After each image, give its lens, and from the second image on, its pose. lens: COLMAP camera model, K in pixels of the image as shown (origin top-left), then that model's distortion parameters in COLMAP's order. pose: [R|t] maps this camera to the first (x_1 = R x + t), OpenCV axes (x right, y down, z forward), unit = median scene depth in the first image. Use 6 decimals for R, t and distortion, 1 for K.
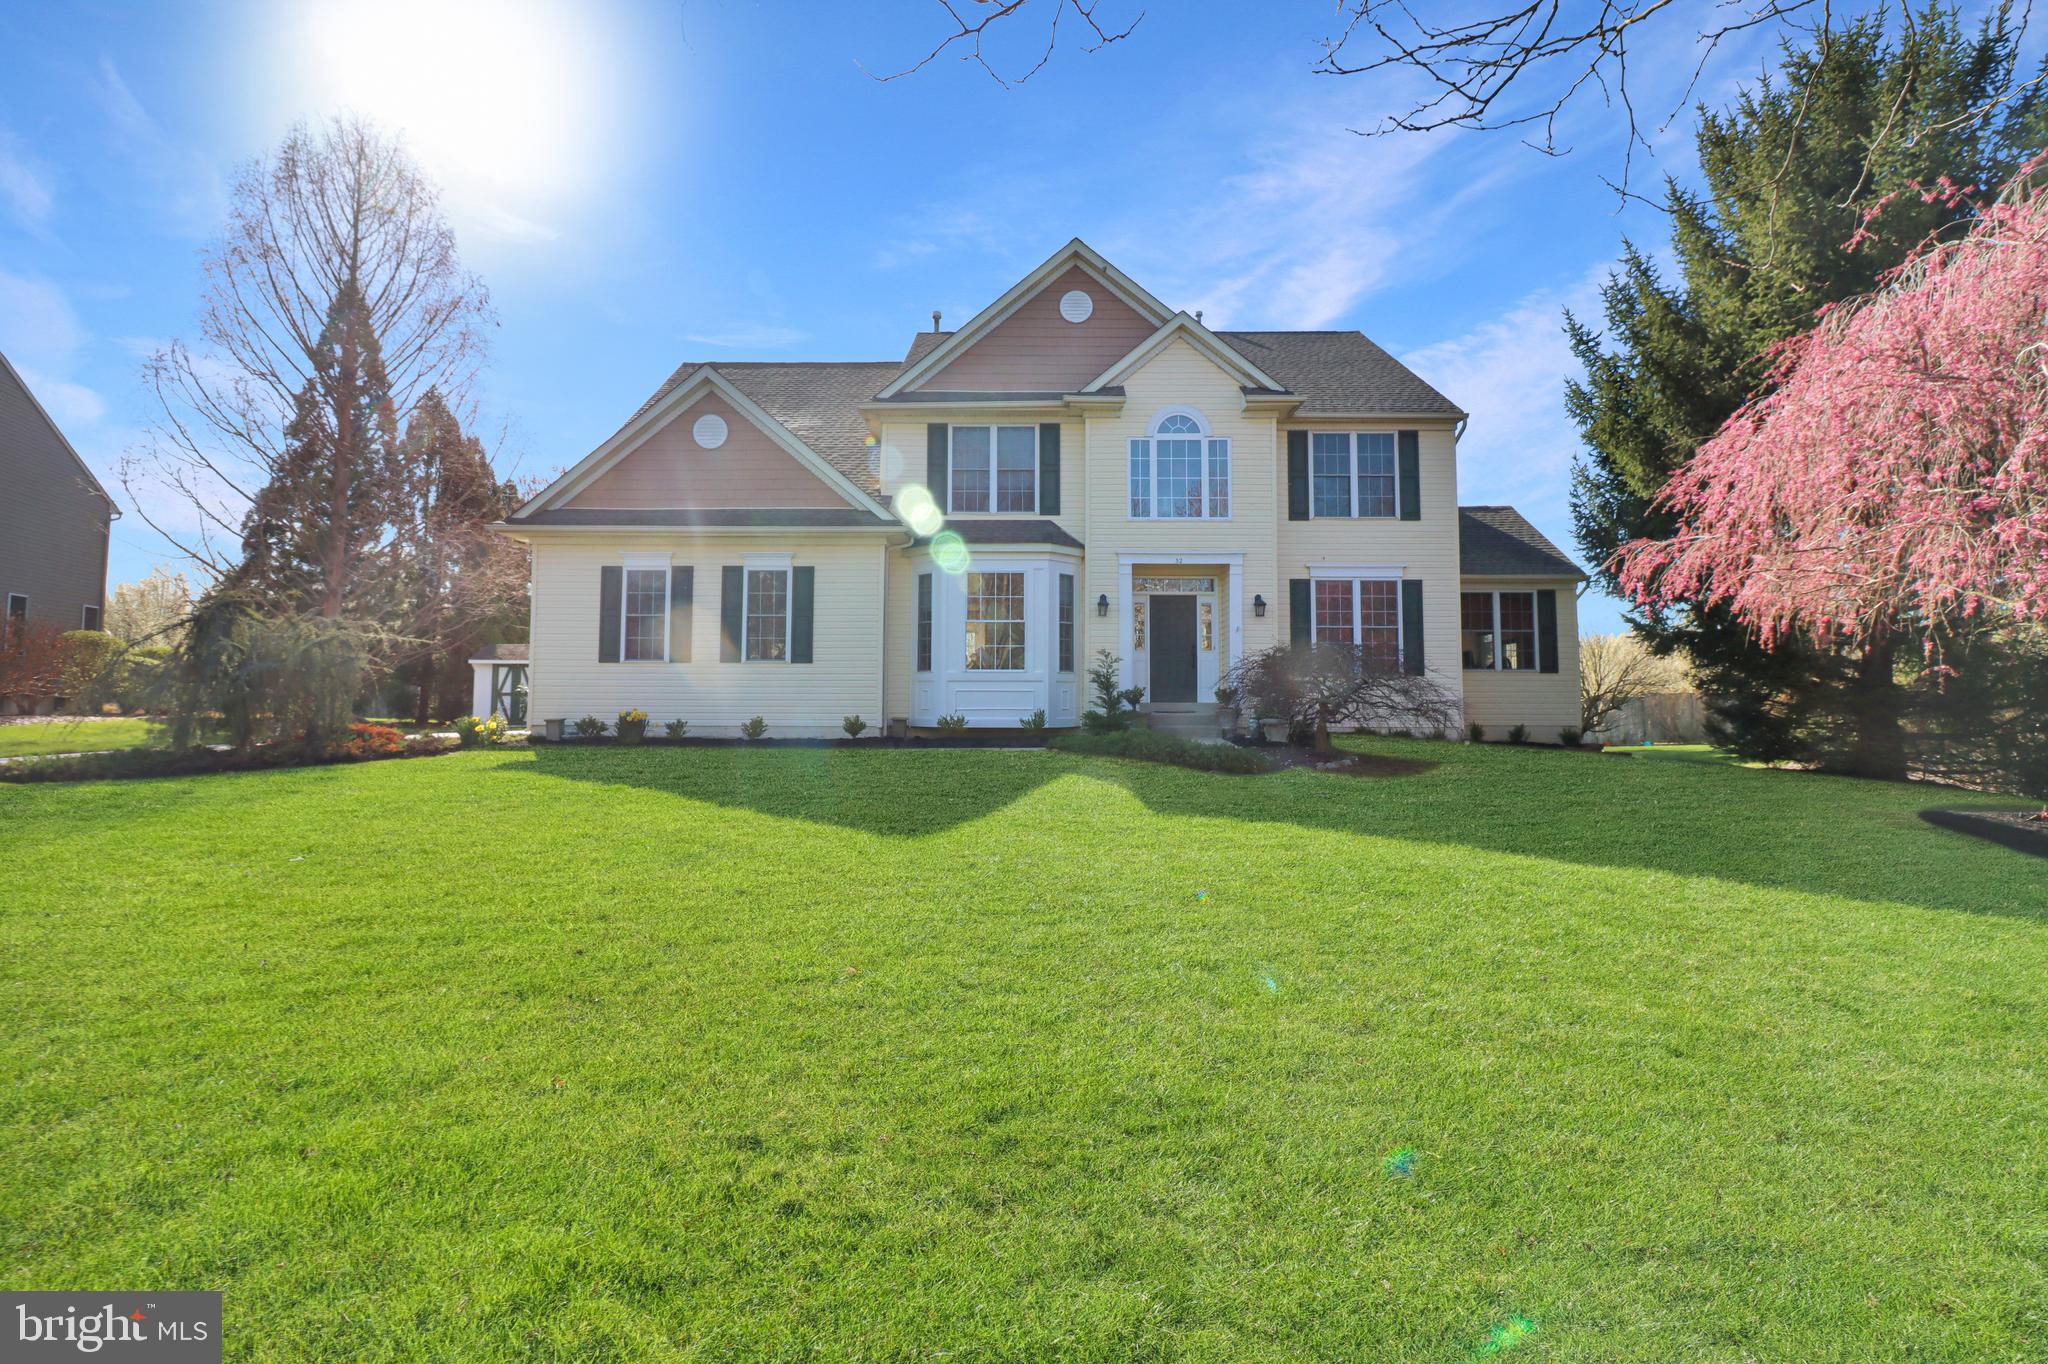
lens RADIAL K [[990.1, 0, 1034.8], [0, 990.1, 635.1], [0, 0, 1]] dist [0.018424, 0.000243]
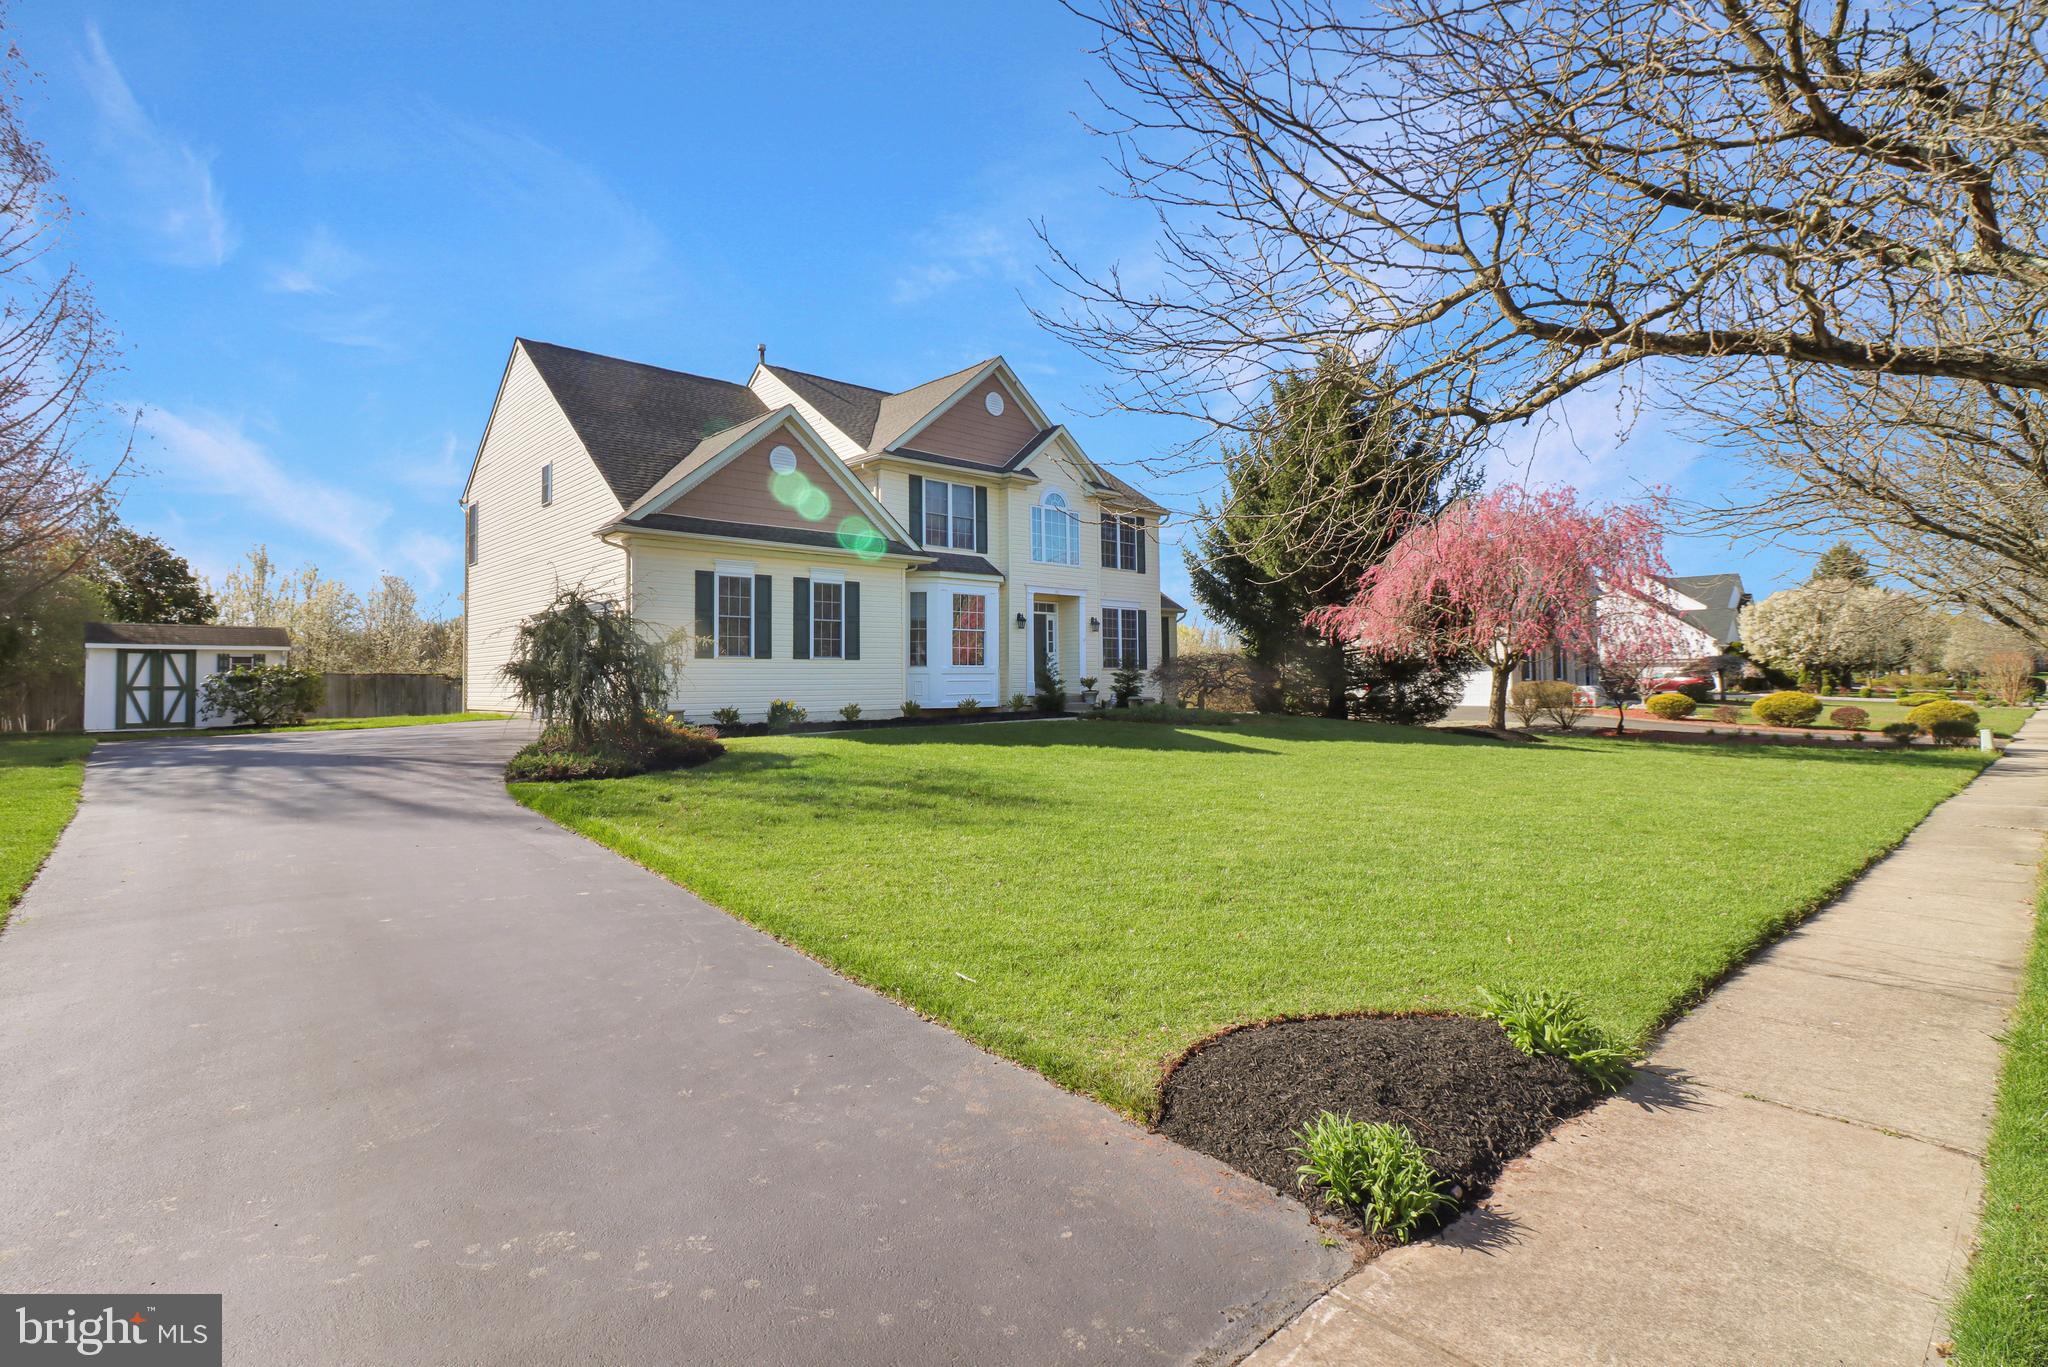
lens RADIAL K [[990.1, 0, 1034.8], [0, 990.1, 636.6], [0, 0, 1]] dist [0.018424, 0.000243]
pose [[0.725303, 0.022917, 0.688048, -0.885090], [-0.034946, 0.999383, 0.003551, -0.012093], [-0.687542, -0.026620, 0.725656, -0.060657]]
